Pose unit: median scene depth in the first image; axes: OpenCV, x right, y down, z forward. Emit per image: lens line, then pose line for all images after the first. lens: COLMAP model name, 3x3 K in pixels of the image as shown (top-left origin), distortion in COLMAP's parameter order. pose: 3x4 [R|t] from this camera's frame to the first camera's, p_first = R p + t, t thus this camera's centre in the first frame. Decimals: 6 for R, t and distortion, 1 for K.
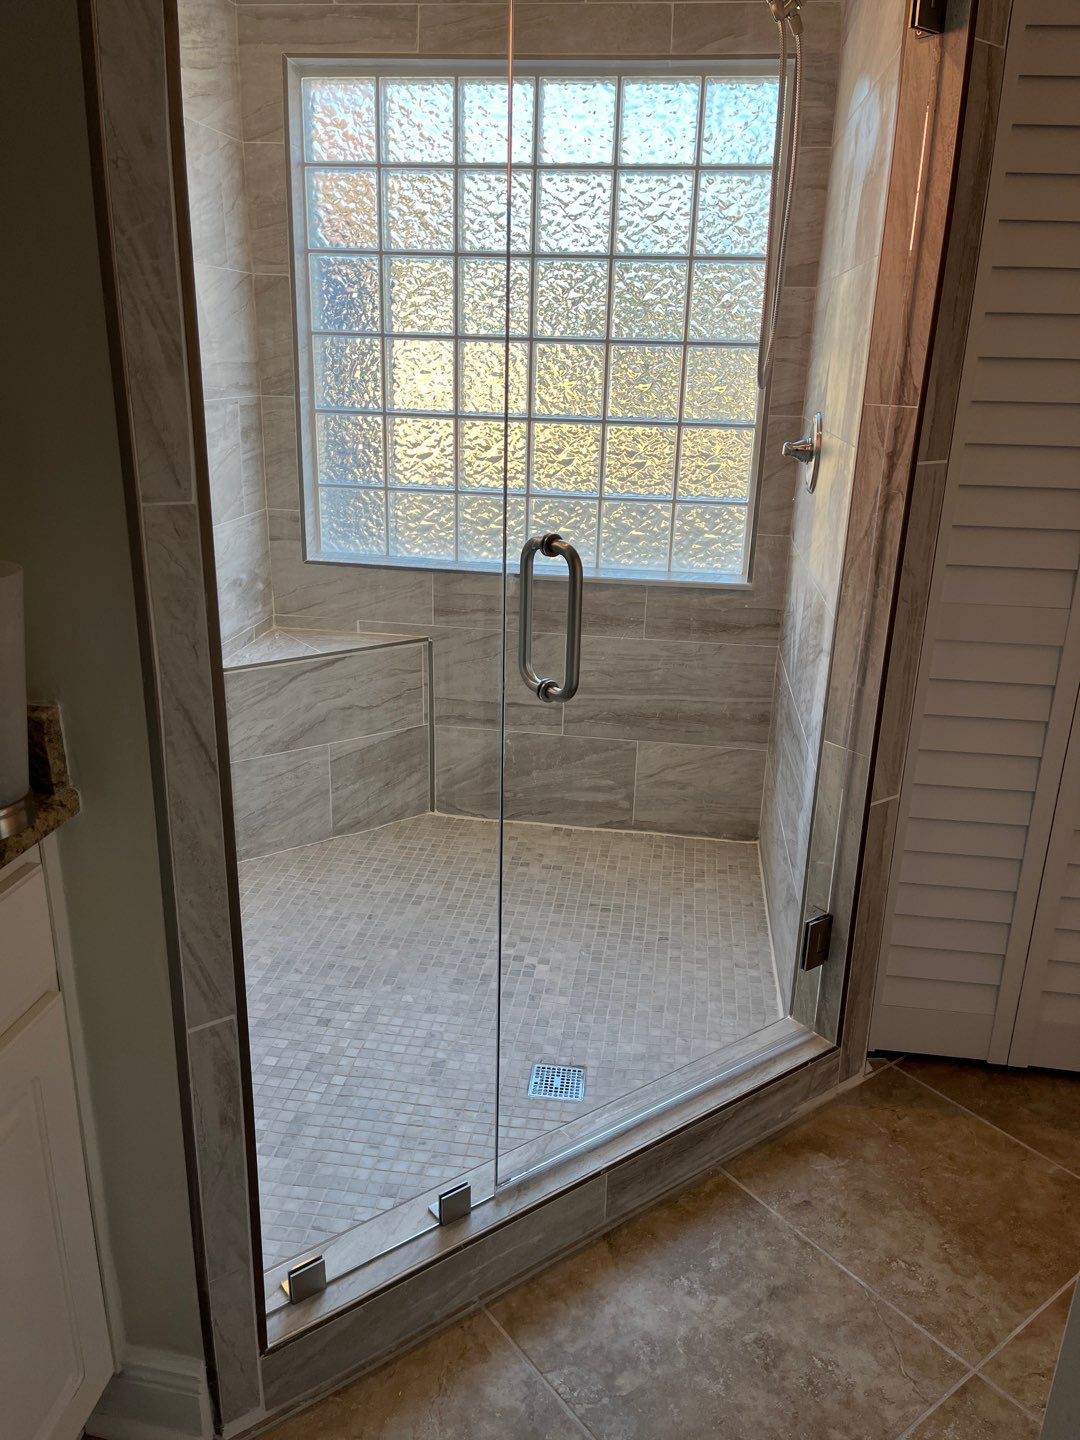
lens RADIAL K [[1088.0, 0, 536.2], [0, 1088.0, 727.7], [0, 0, 1]] dist [0.067786, -0.087419]
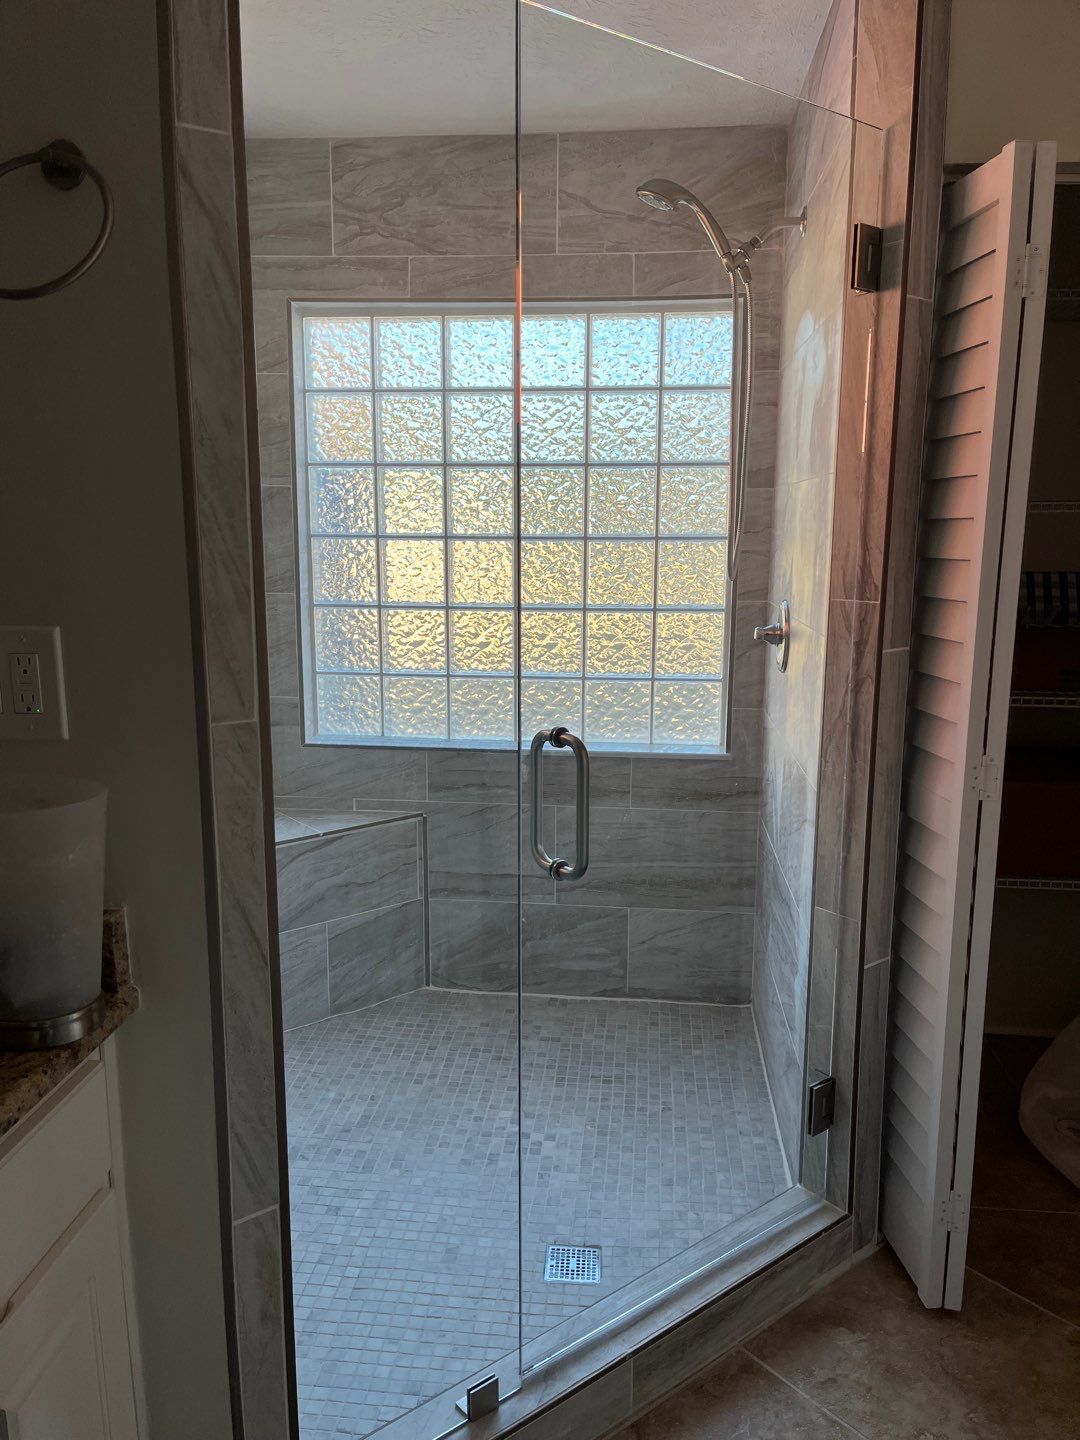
lens RADIAL K [[1088.0, 0, 539.1], [0, 1088.0, 727.9], [0, 0, 1]] dist [0.067786, -0.087419]
pose [[0.998985, -0.028204, 0.035117, -0.025699], [0.033016, 0.988883, -0.144984, -0.010741], [-0.030638, 0.145996, 0.988811, -0.044280]]
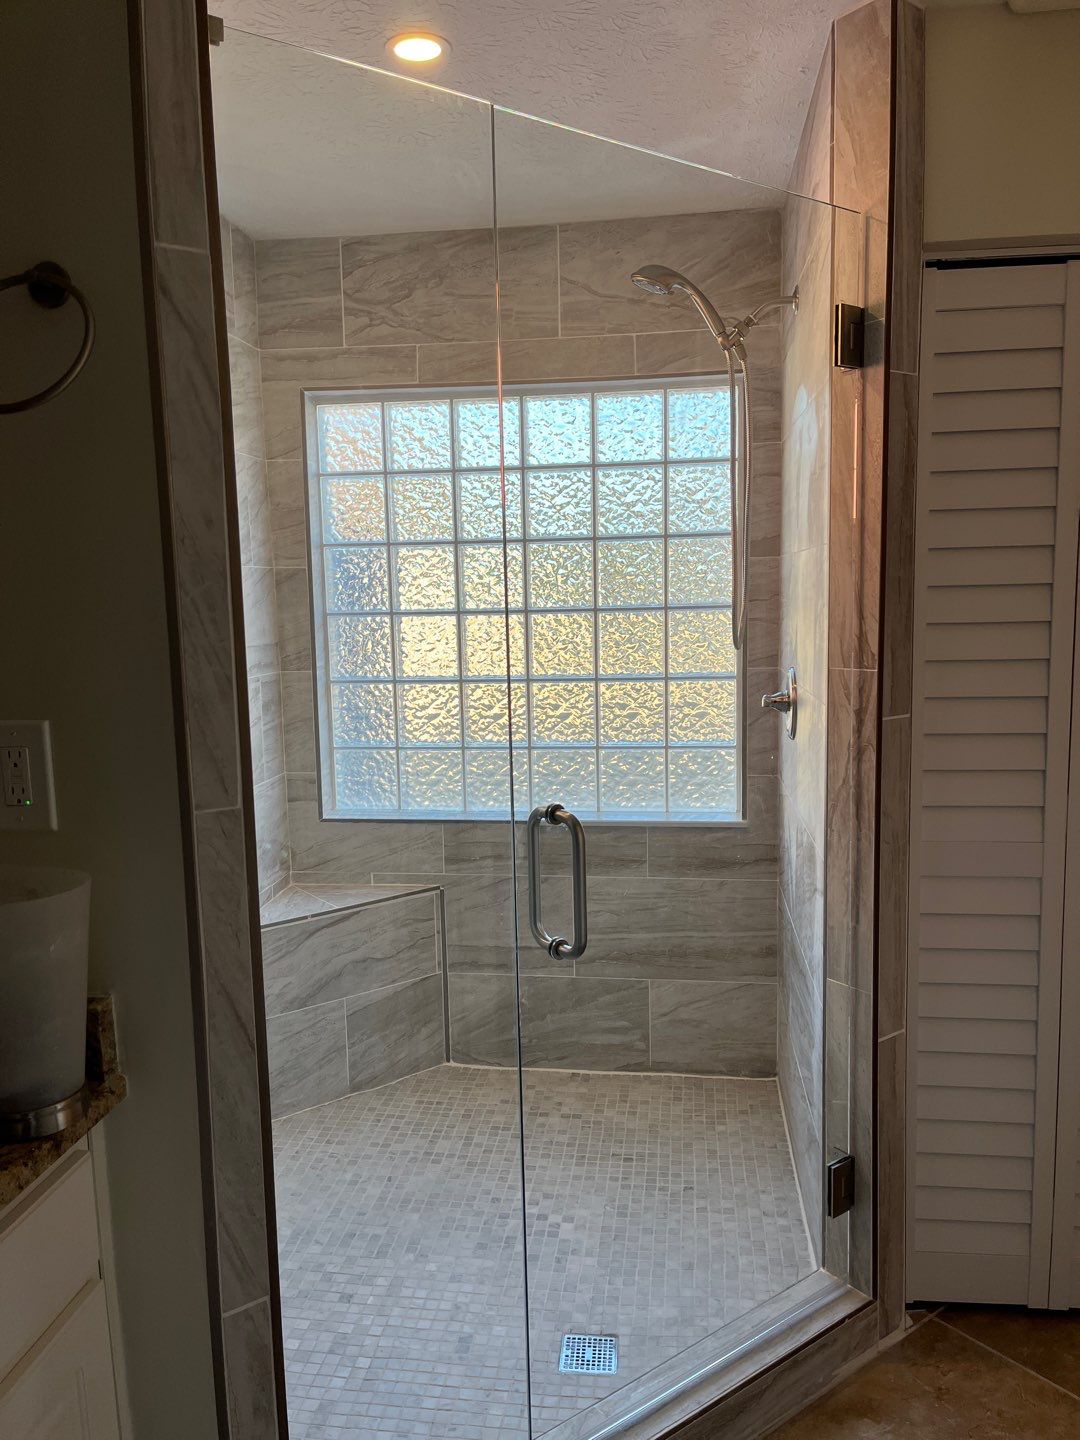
lens RADIAL K [[1088.0, 0, 537.7], [0, 1088.0, 729.7], [0, 0, 1]] dist [0.067786, -0.087419]
pose [[0.998827, -0.048398, 0.001174, -0.000322], [0.047630, 0.978062, -0.202794, -0.015802], [0.008667, 0.202613, 0.979221, -0.050598]]
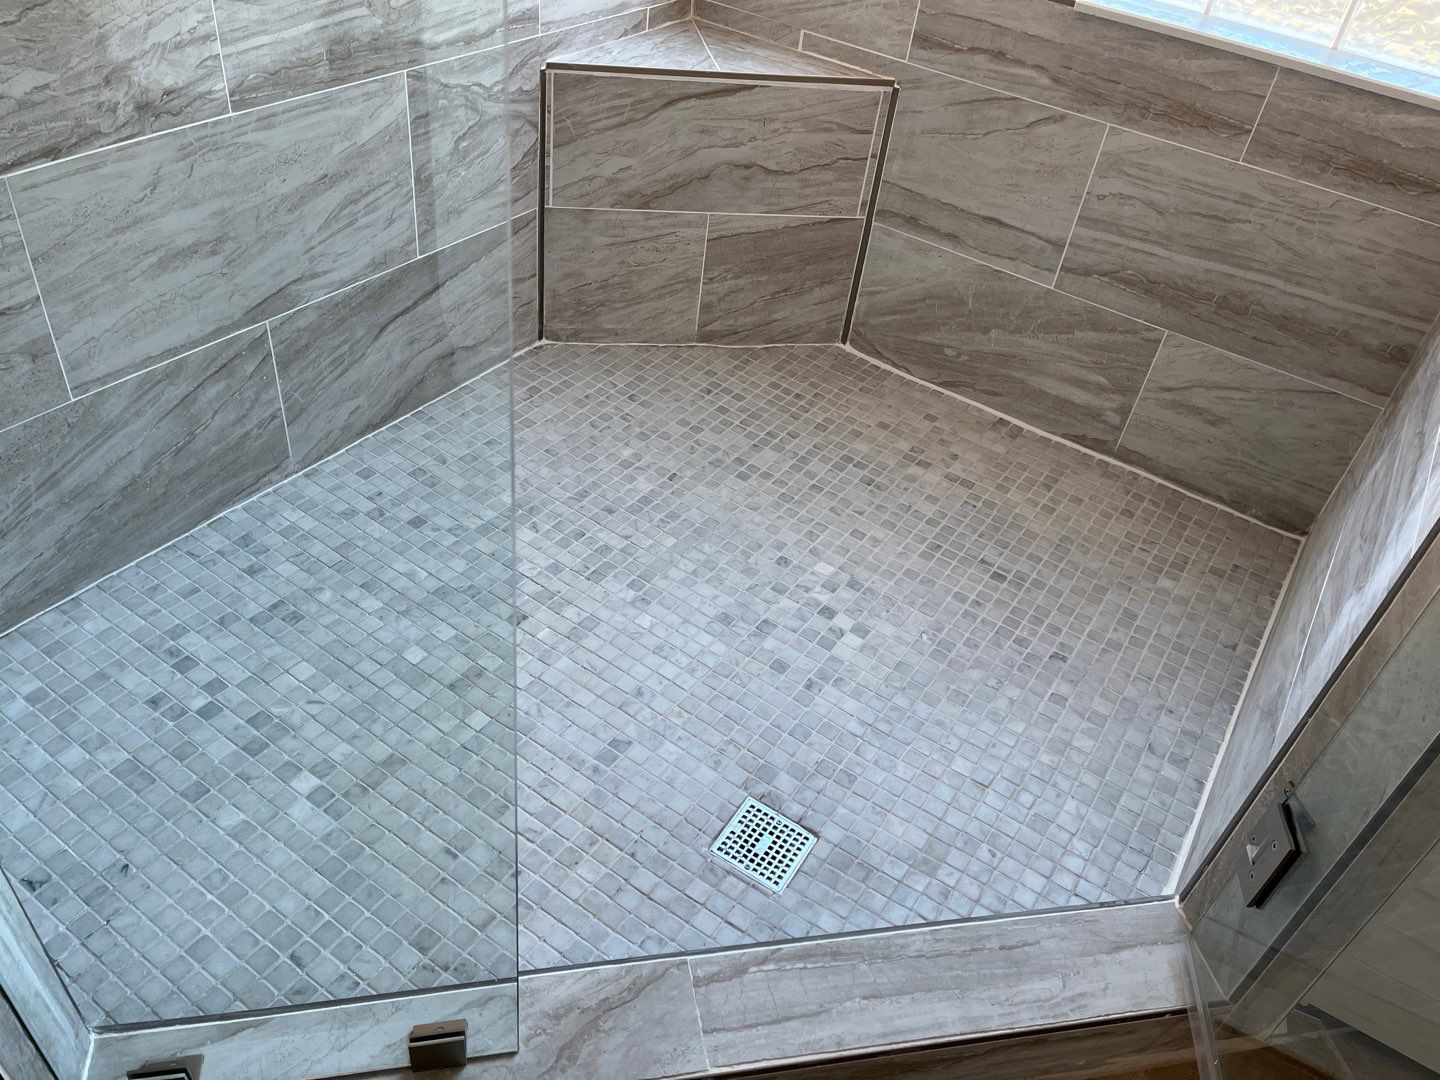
lens RADIAL K [[1088.0, 0, 712.5], [0, 1088.0, 545.5], [0, 0, 1]] dist [0.067786, -0.087419]
pose [[0.897538, 0.336887, -0.284486, 0.091376], [-0.224275, 0.904286, 0.363274, -0.052829], [0.379639, -0.262250, 0.887186, 0.355667]]
